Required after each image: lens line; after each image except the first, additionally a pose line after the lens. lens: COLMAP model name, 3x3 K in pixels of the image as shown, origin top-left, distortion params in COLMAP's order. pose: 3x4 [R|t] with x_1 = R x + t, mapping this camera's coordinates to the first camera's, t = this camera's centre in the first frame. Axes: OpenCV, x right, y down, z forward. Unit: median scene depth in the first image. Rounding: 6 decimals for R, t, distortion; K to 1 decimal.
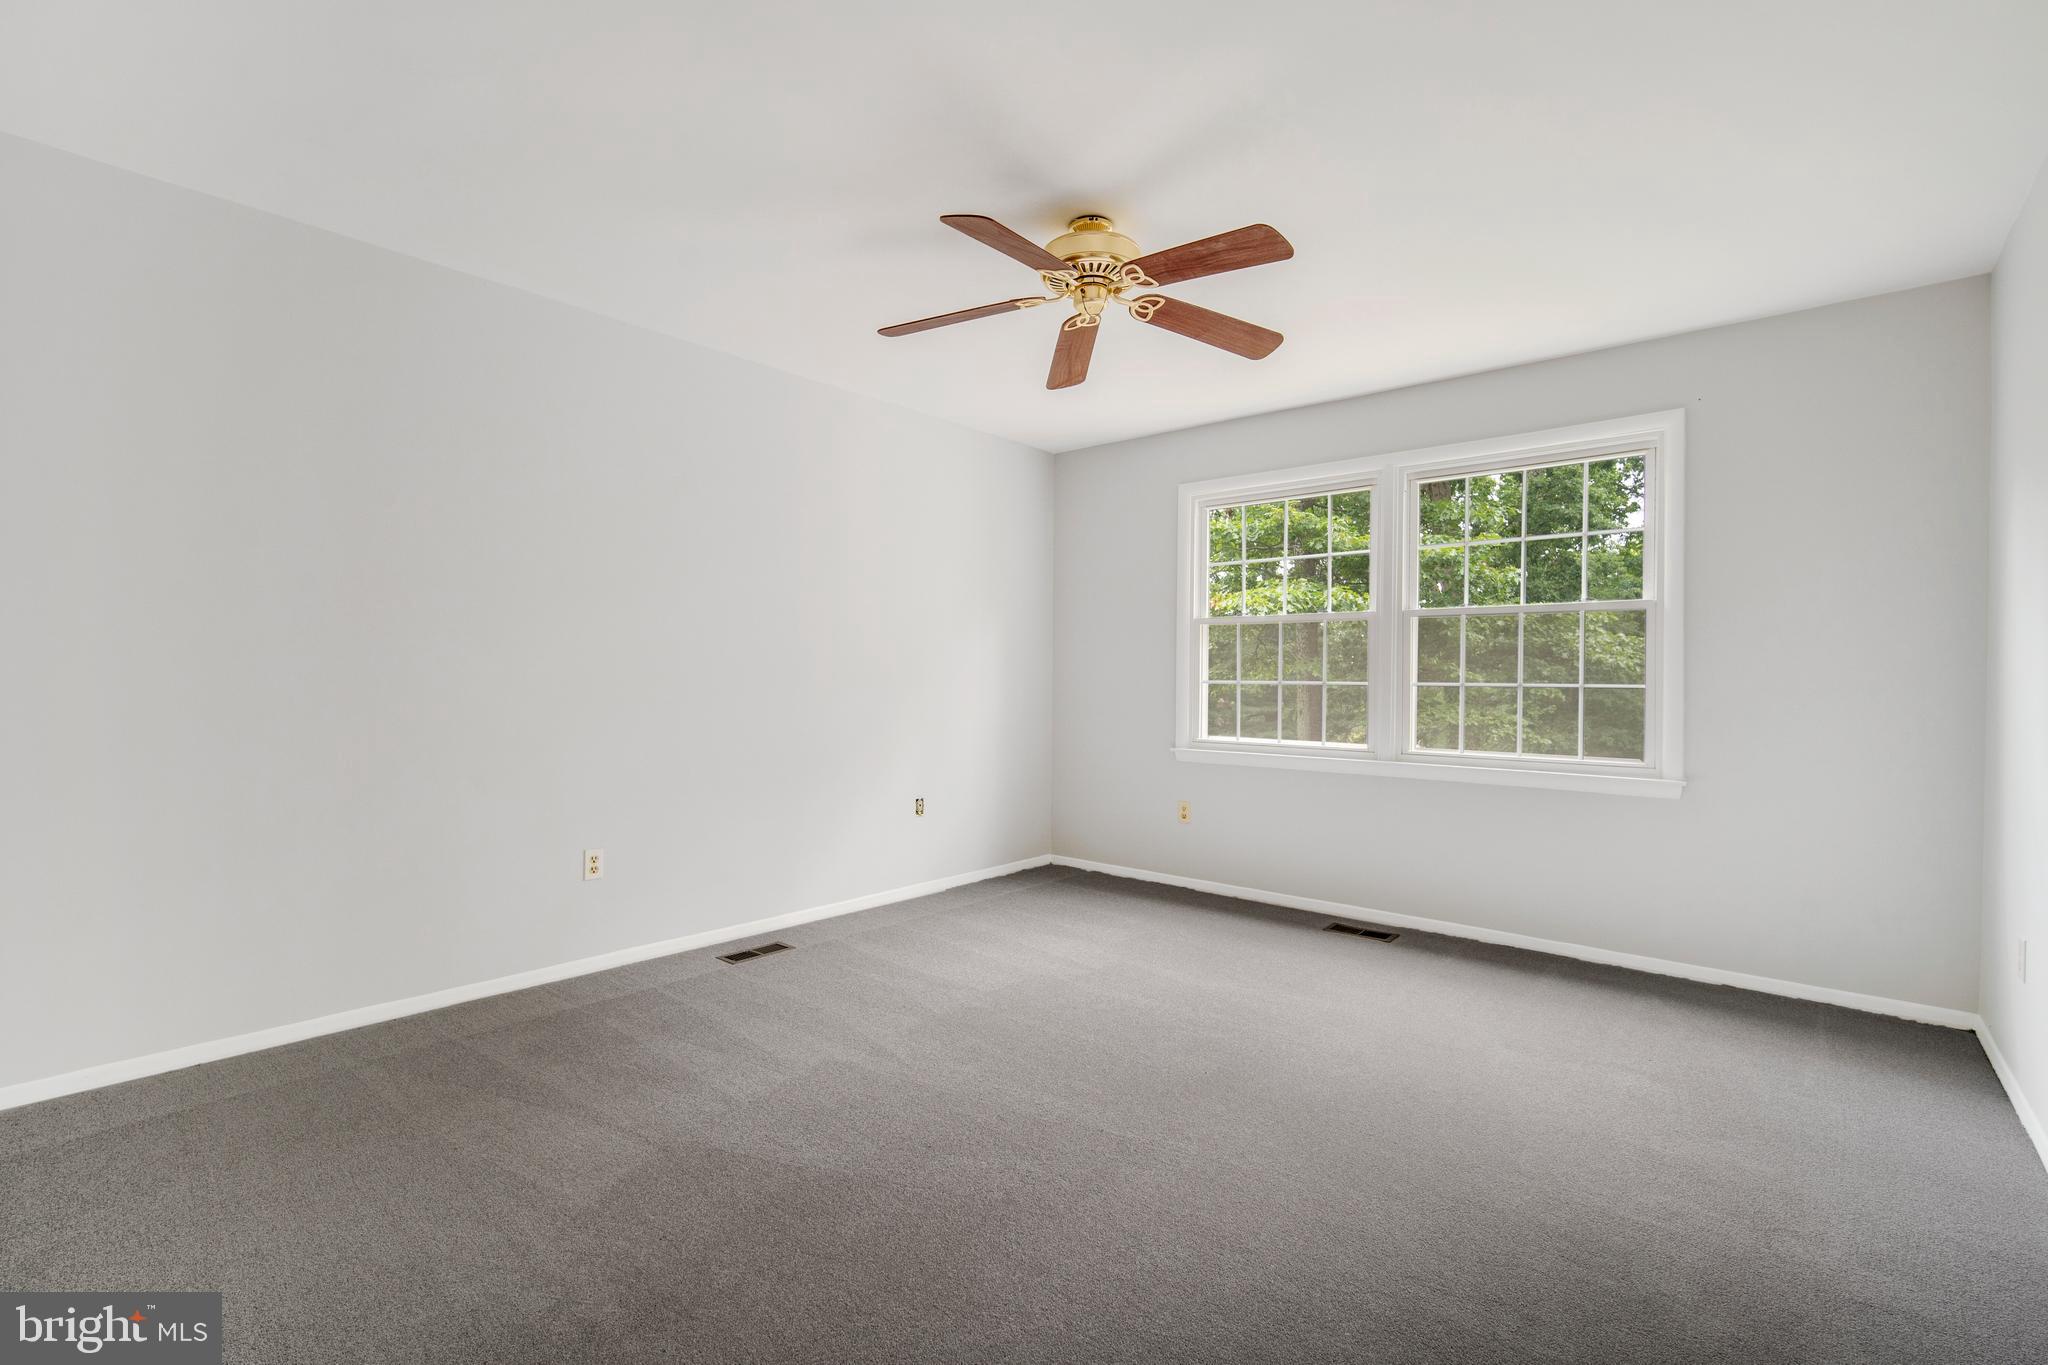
lens RADIAL K [[927.2, 0, 1029.7], [0, 927.2, 653.8], [0, 0, 1]] dist [-0.002232, 0.000474]
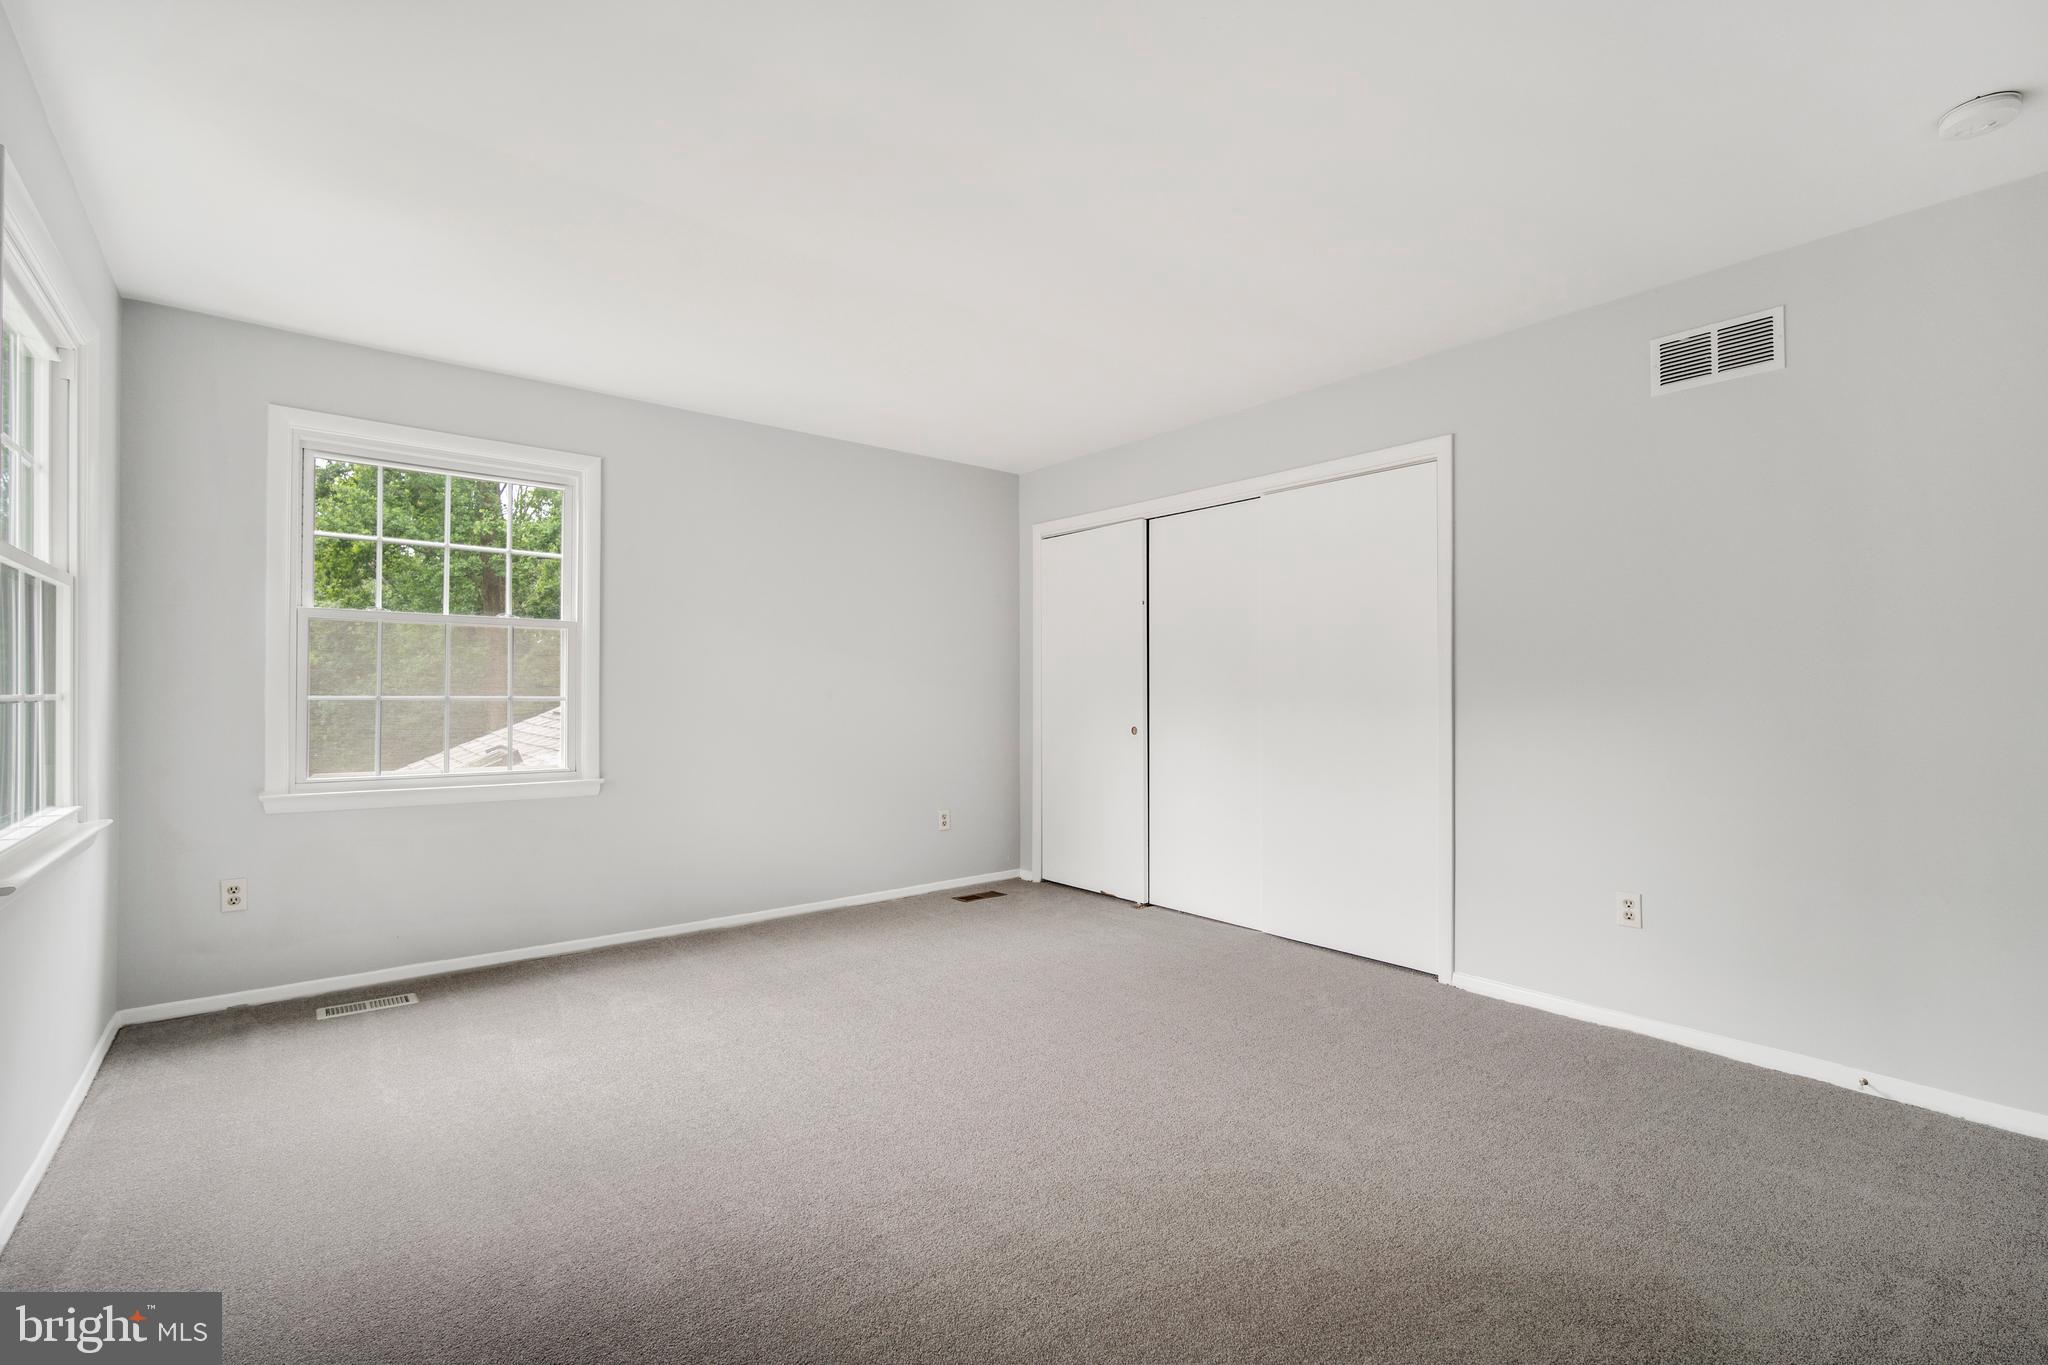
lens RADIAL K [[886.5, 0, 1012.2], [0, 886.5, 676.7], [0, 0, 1]] dist [-0.001036, 0.000058]
pose [[0.189960, 0.011047, 0.981730, -0.360531], [-0.024594, 0.999676, -0.006490, 0.005040], [-0.981484, -0.022912, 0.190170, 0.334743]]
